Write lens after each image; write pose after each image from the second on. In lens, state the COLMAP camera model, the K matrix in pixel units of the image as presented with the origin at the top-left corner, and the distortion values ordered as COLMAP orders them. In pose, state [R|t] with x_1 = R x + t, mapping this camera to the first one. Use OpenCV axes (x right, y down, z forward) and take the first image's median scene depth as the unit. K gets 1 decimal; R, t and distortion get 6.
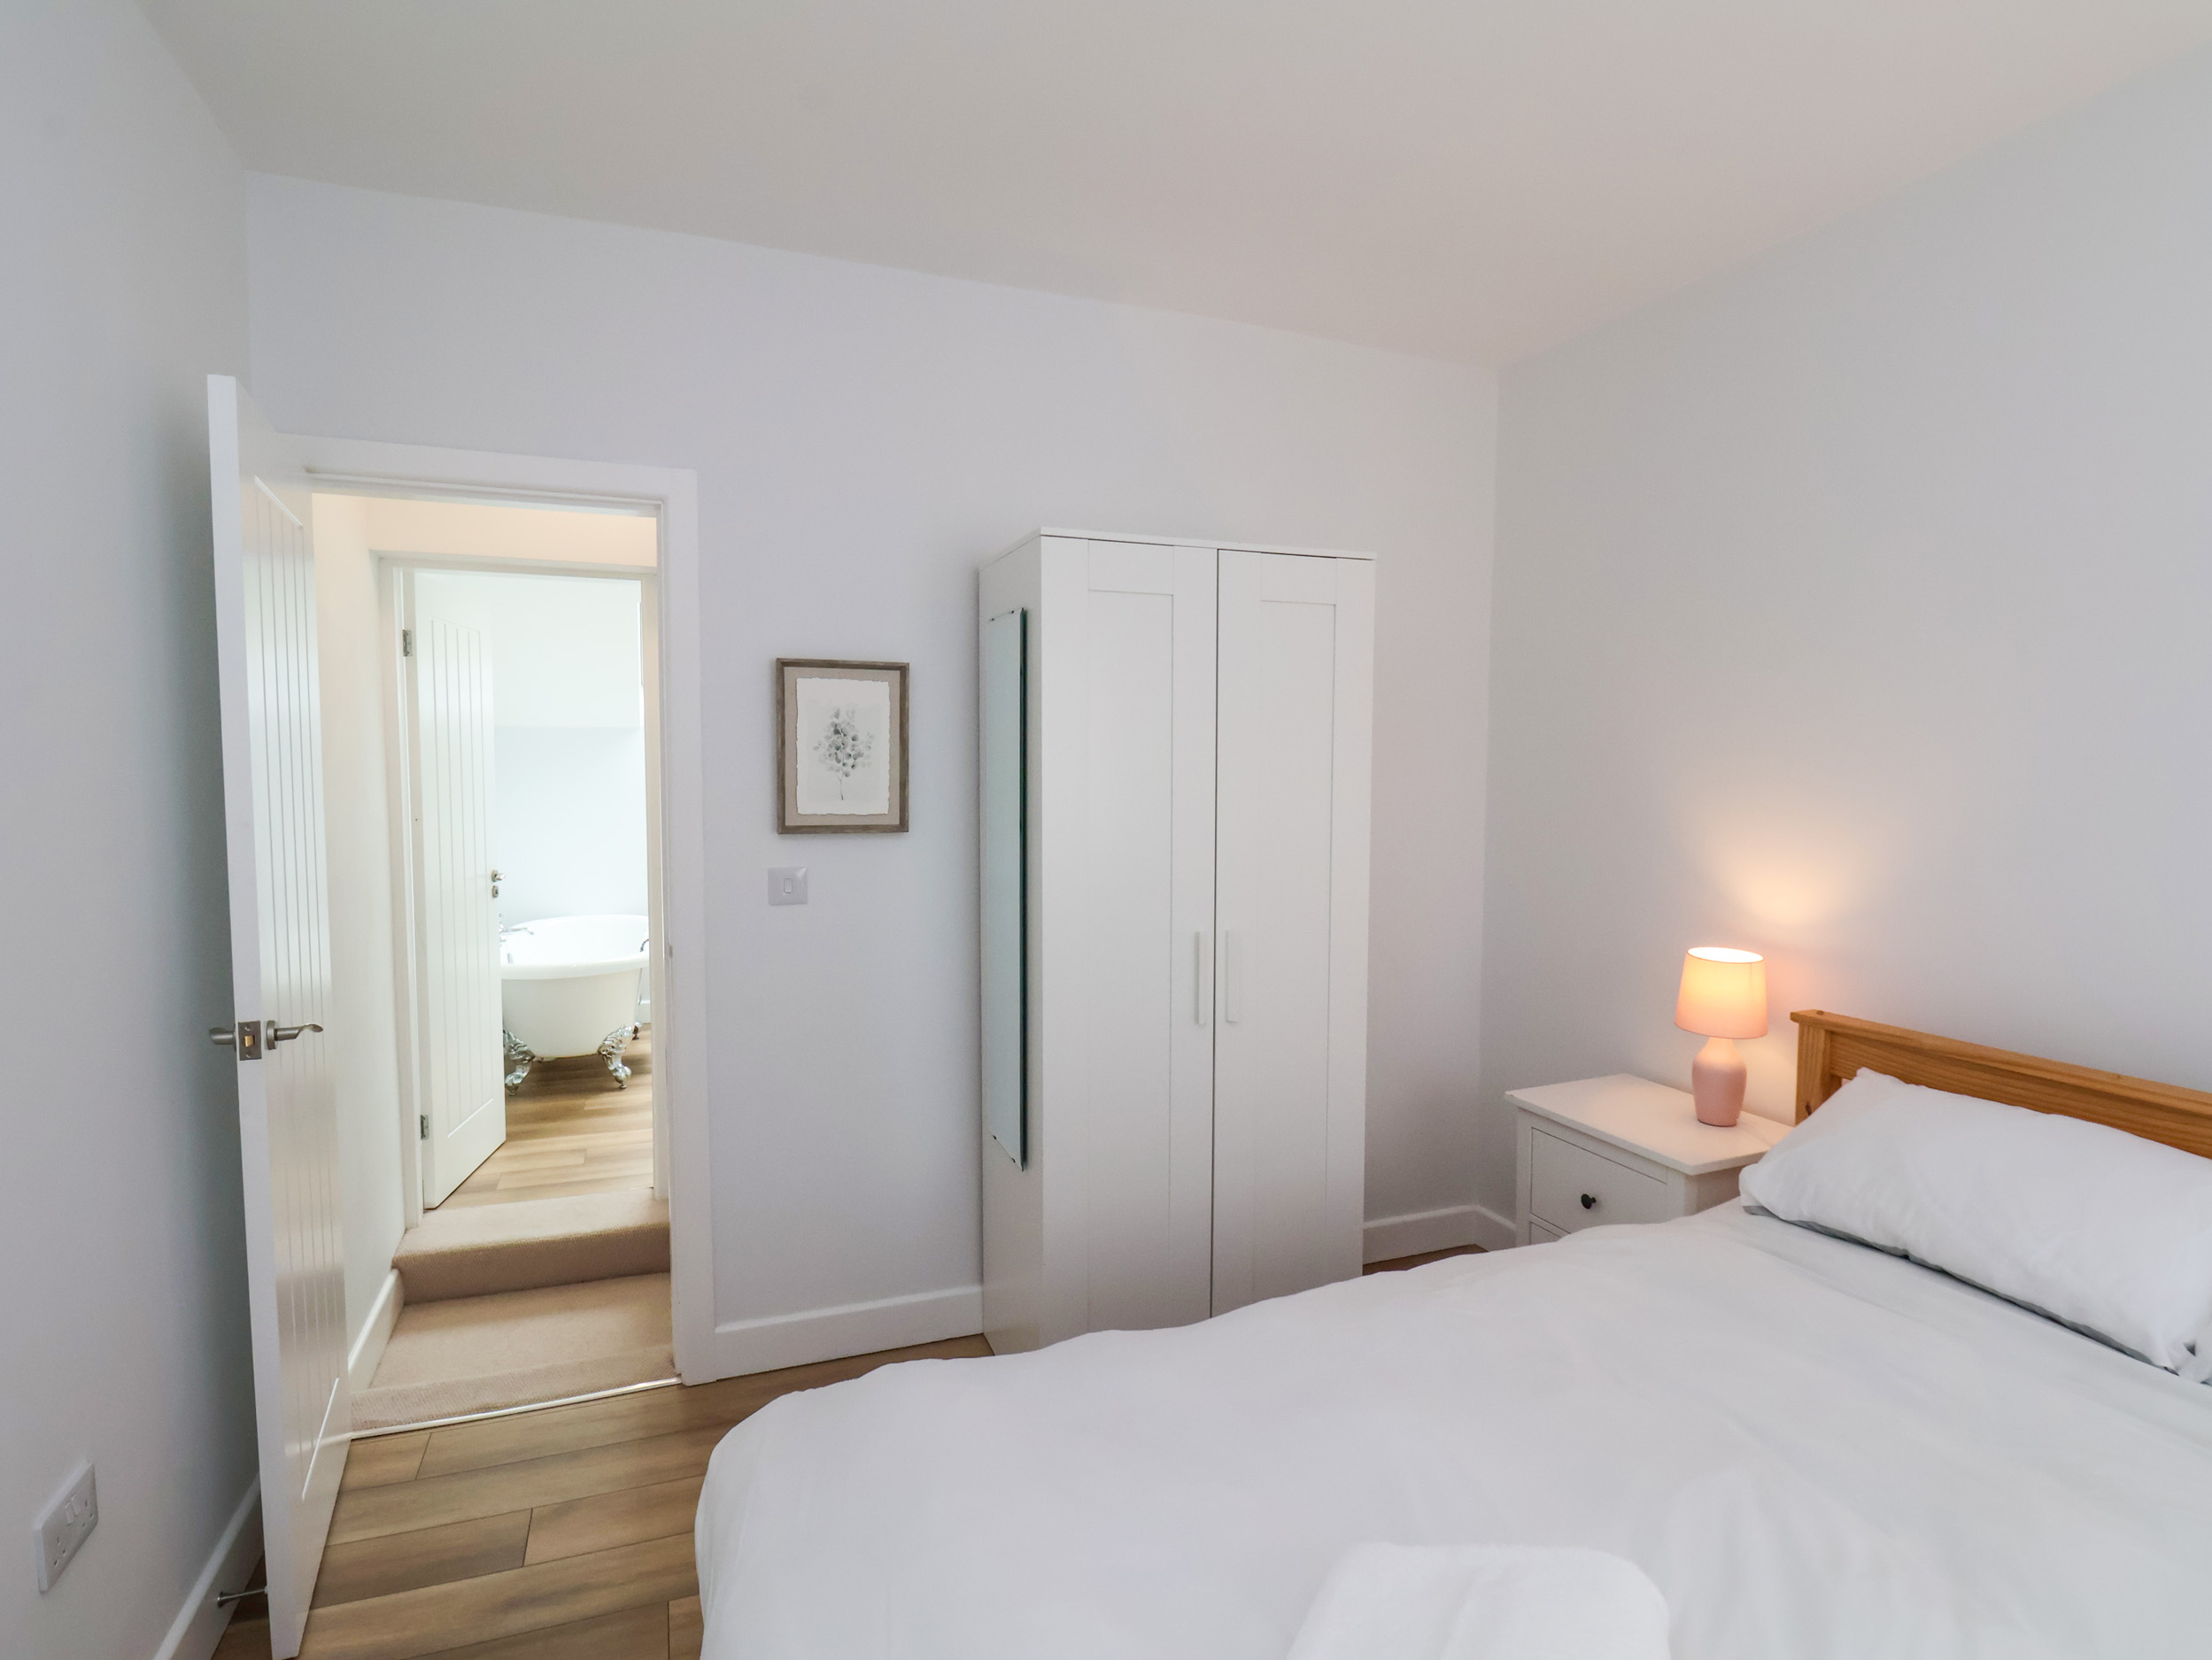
lens RADIAL K [[1202.6, 0, 1115.6], [0, 1202.6, 845.2], [0, 0, 1]] dist [-0.010556, -0.005806]
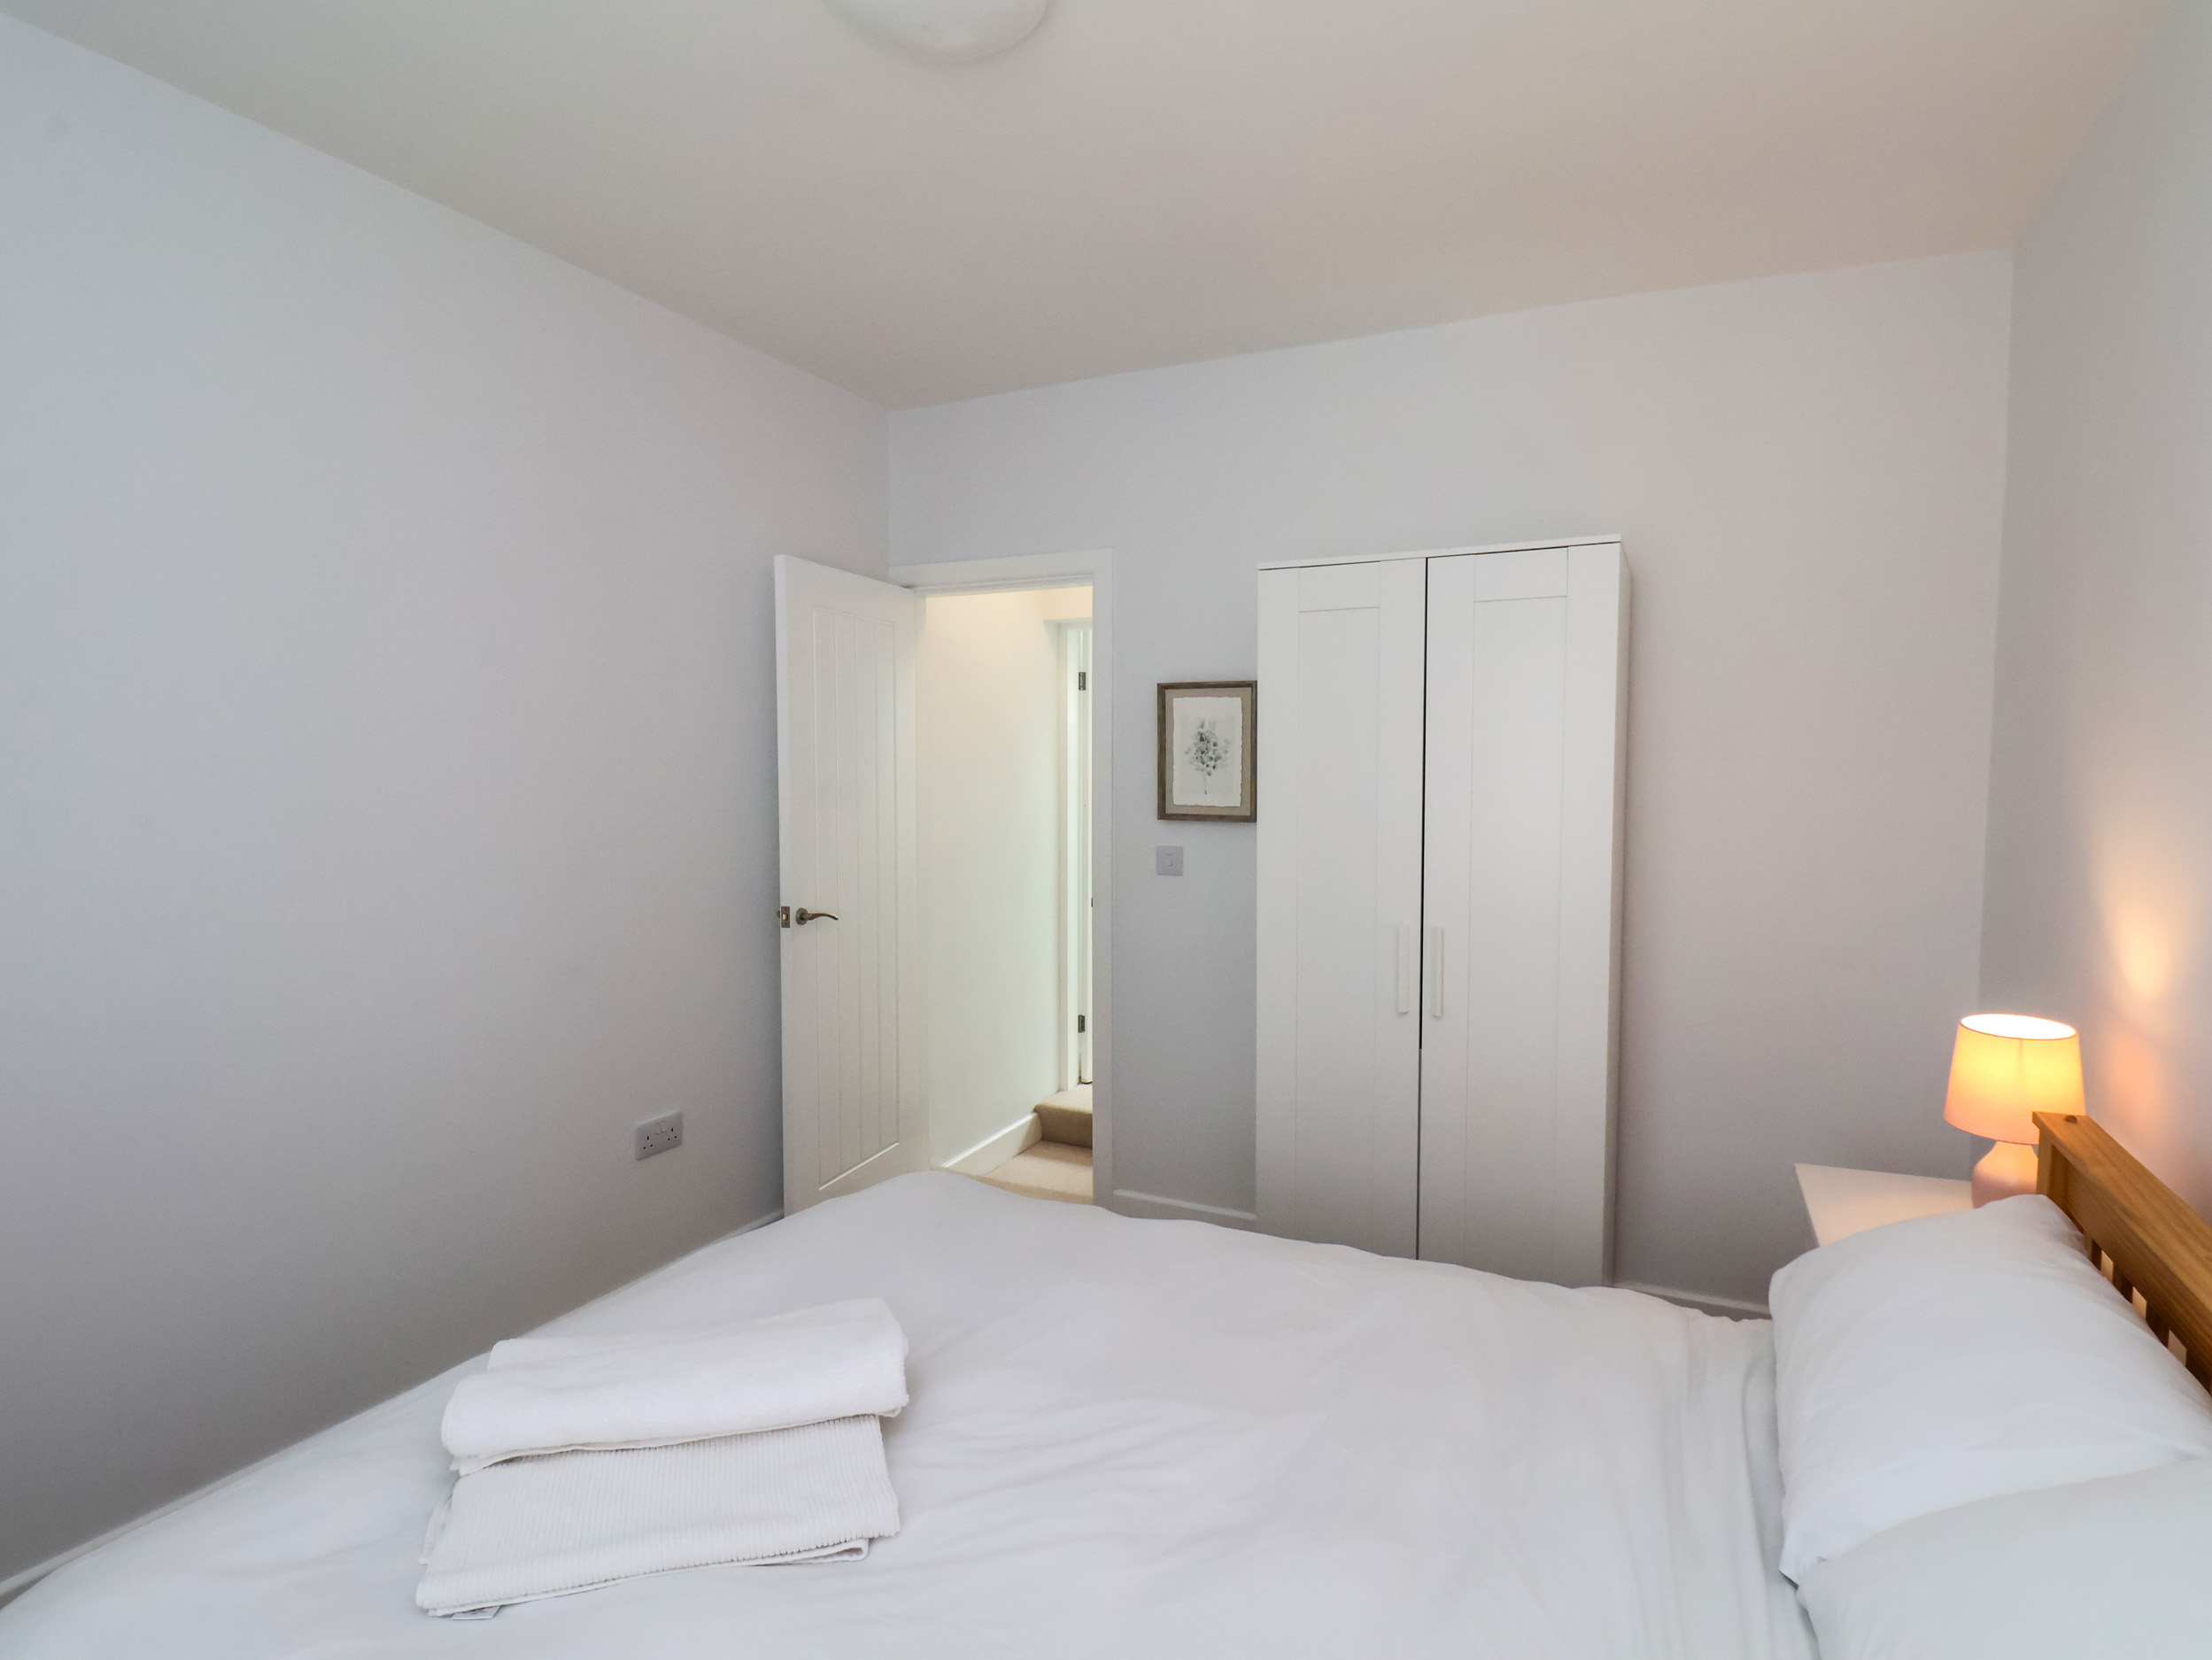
lens RADIAL K [[1202.6, 0, 1119.7], [0, 1202.6, 819.9], [0, 0, 1]] dist [-0.010556, -0.005806]
pose [[0.654849, 0.034050, -0.754992, 0.656518], [-0.051595, 0.998668, 0.000289, -0.006944], [0.753996, 0.038764, 0.655734, 0.122183]]
